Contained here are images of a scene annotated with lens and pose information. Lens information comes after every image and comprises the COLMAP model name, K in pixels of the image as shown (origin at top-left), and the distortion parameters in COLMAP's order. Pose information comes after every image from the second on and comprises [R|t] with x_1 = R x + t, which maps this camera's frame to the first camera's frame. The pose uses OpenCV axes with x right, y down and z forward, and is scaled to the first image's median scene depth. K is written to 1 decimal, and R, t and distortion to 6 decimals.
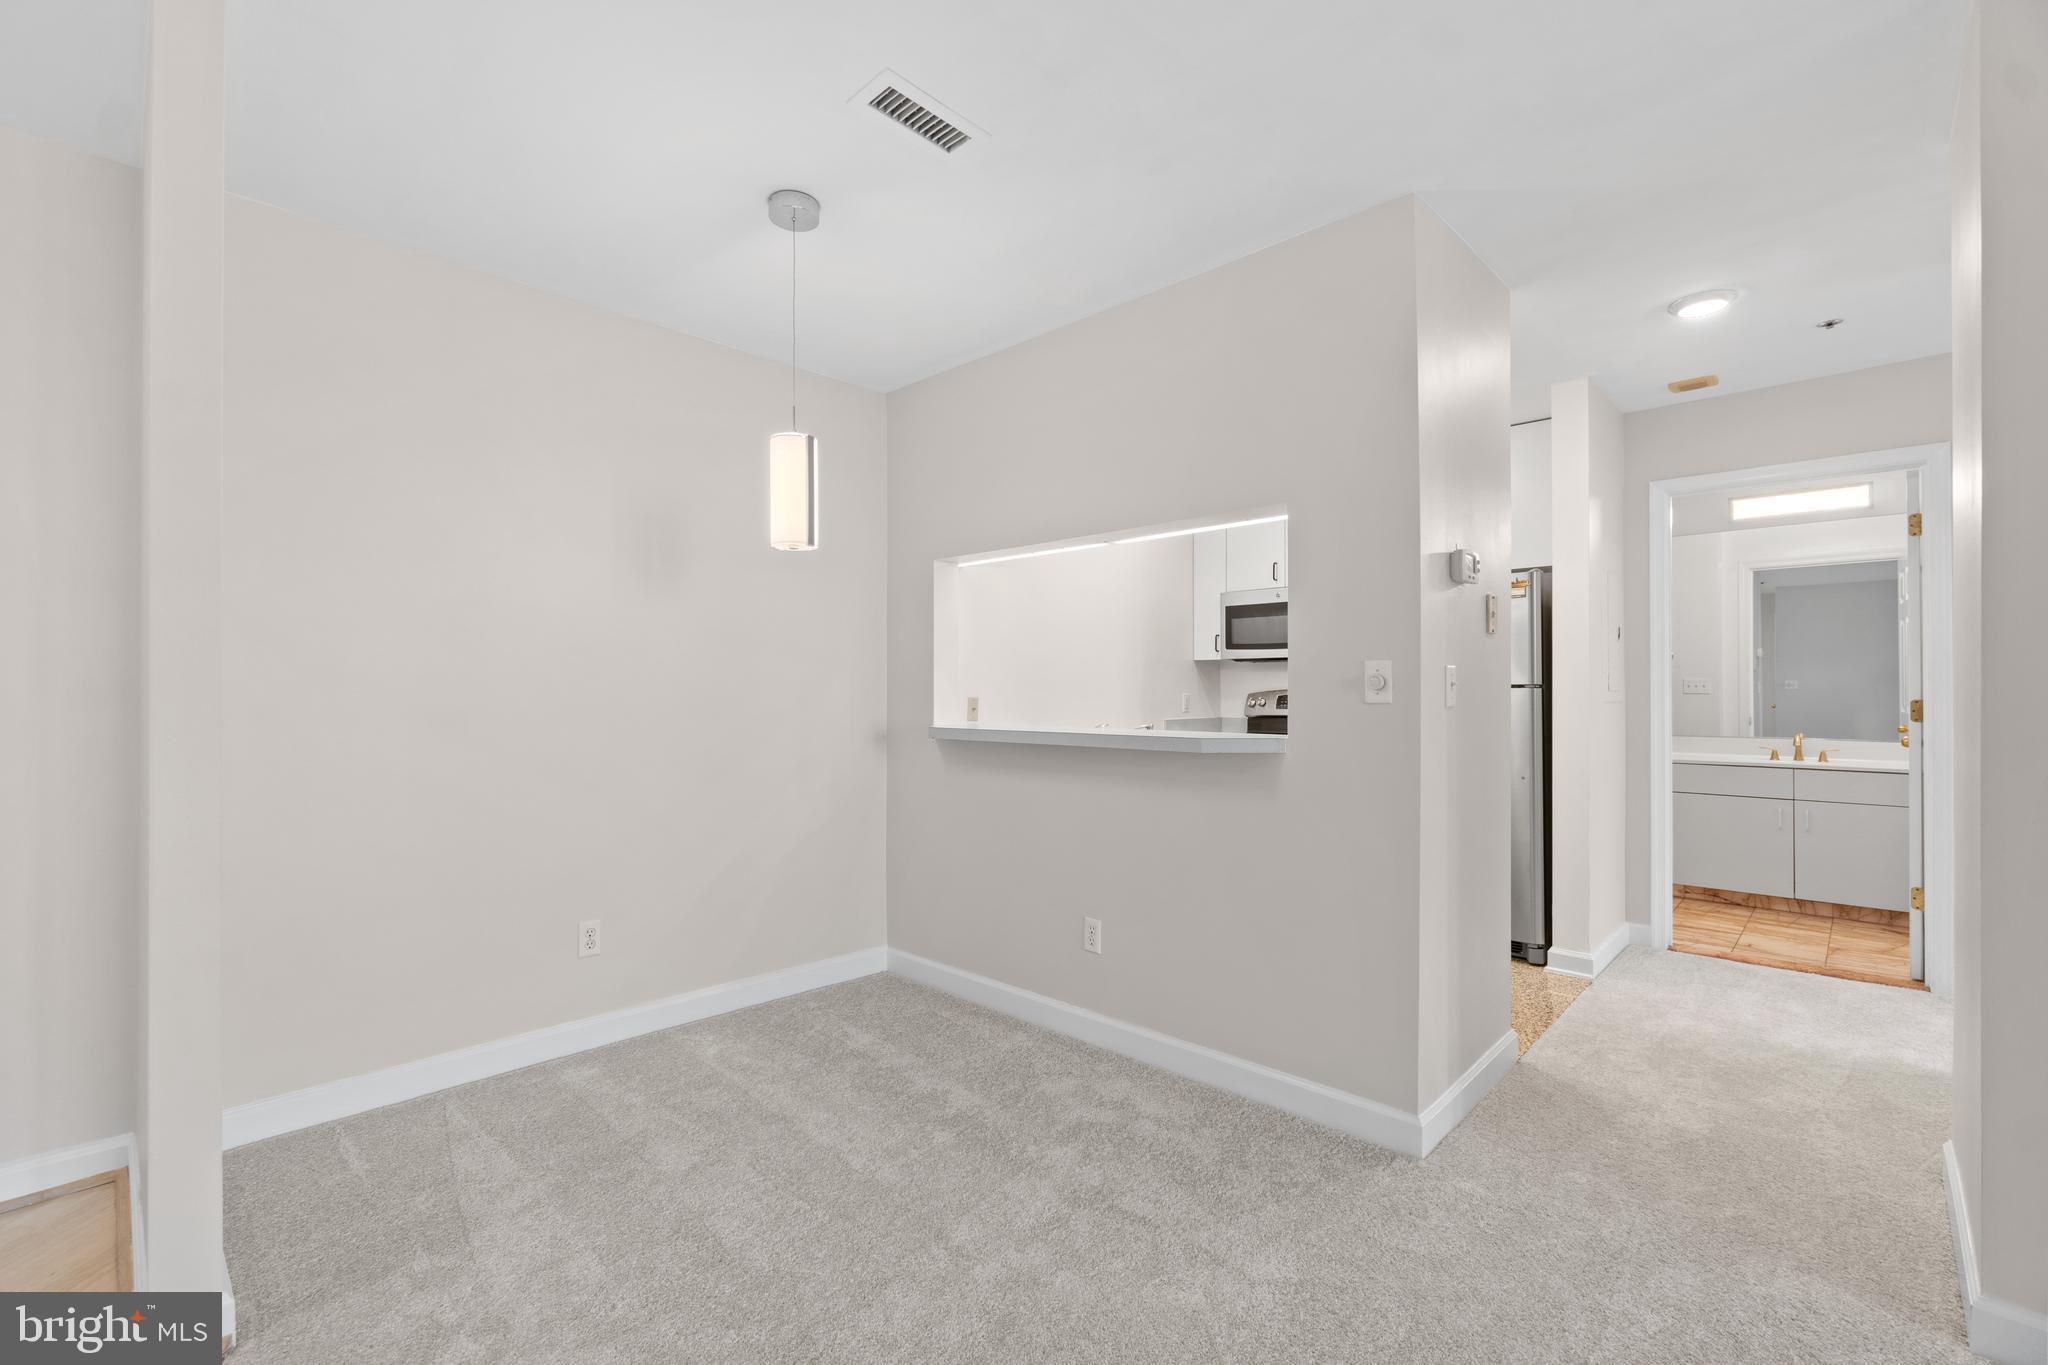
lens RADIAL K [[876.6, 0, 1007.3], [0, 876.6, 680.5], [0, 0, 1]] dist [-0.006232, 0.001476]
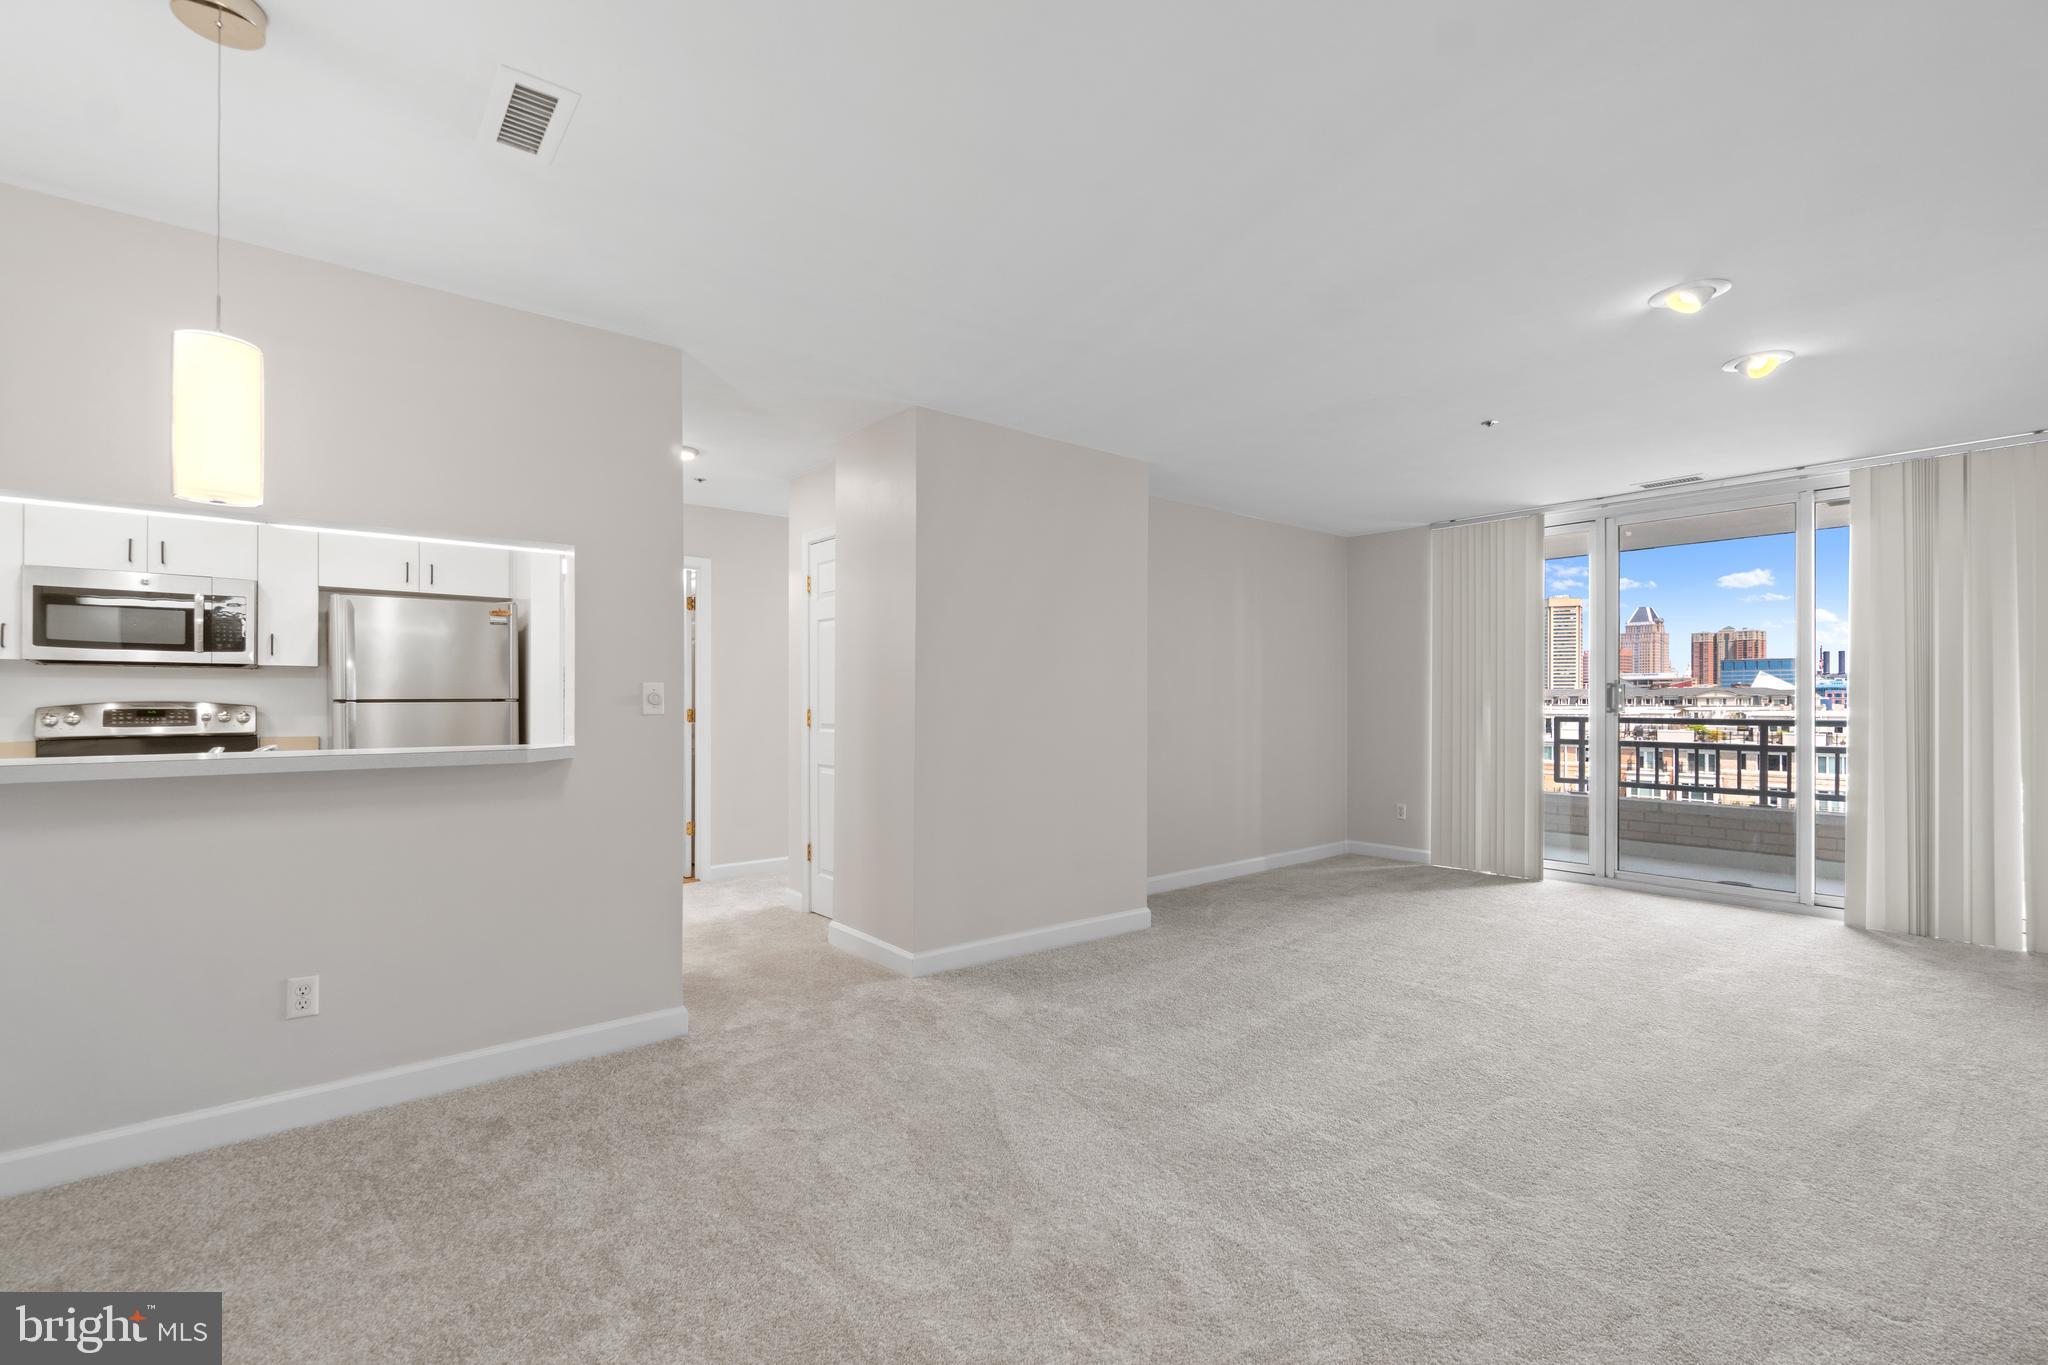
lens RADIAL K [[876.6, 0, 1024.4], [0, 876.6, 697.5], [0, 0, 1]] dist [-0.006232, 0.001476]
pose [[0.117885, 0.004040, 0.993019, -0.543313], [-0.012273, 0.999921, -0.002611, -0.002343], [-0.992951, -0.011880, 0.117925, 0.179525]]
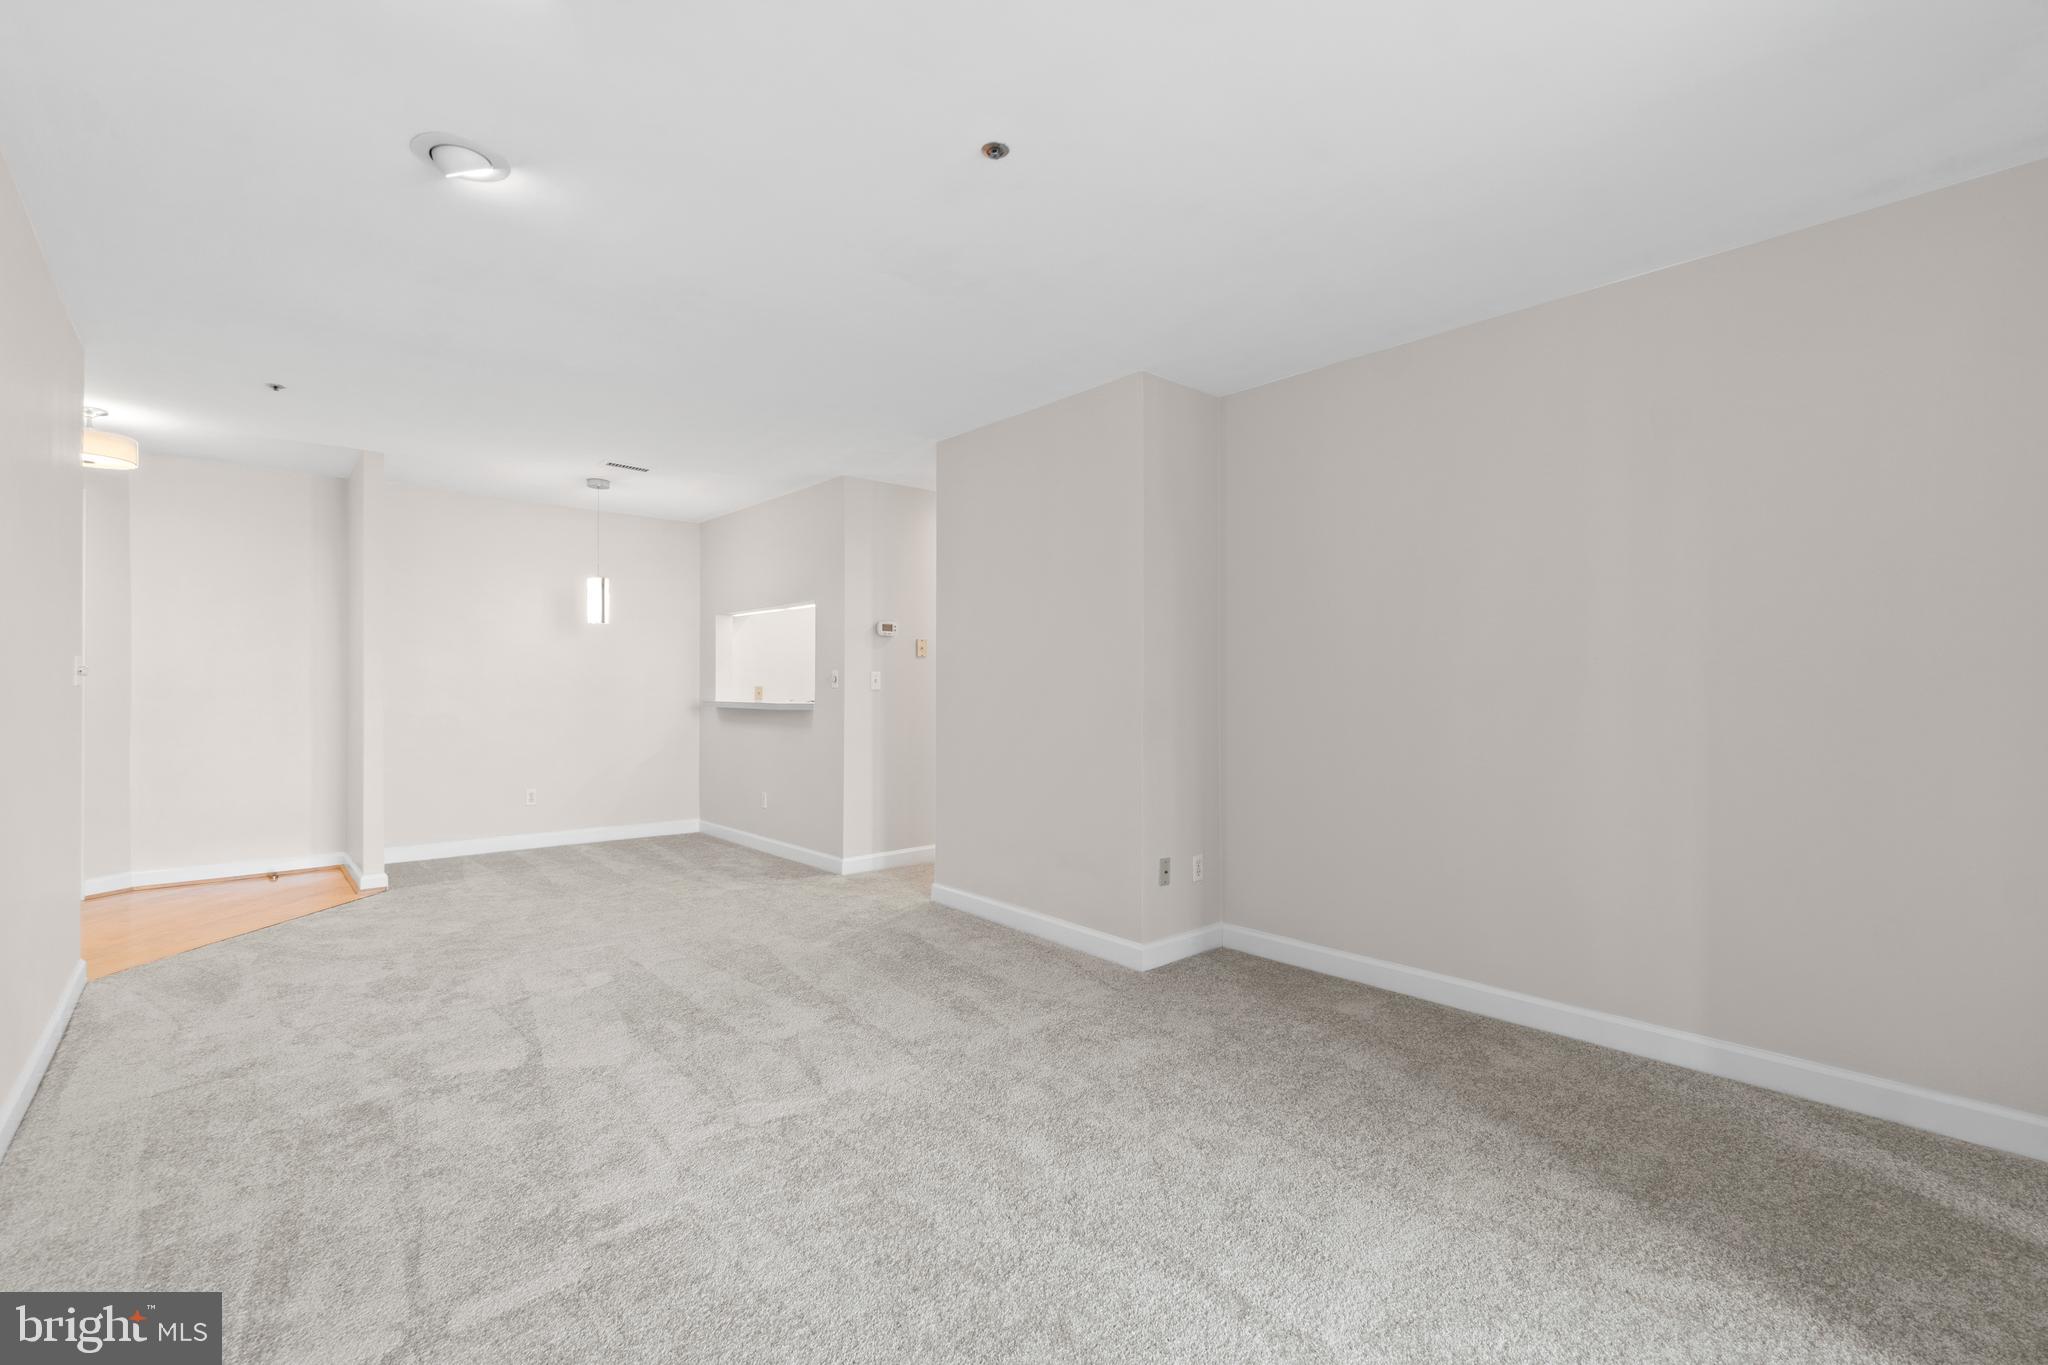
lens RADIAL K [[876.6, 0, 1016.9], [0, 876.6, 679.8], [0, 0, 1]] dist [-0.006232, 0.001476]
pose [[0.997875, -0.004228, -0.065021, 0.713700], [0.005001, 0.999919, 0.011734, -0.015898], [0.064967, -0.012034, 0.997815, -0.889533]]
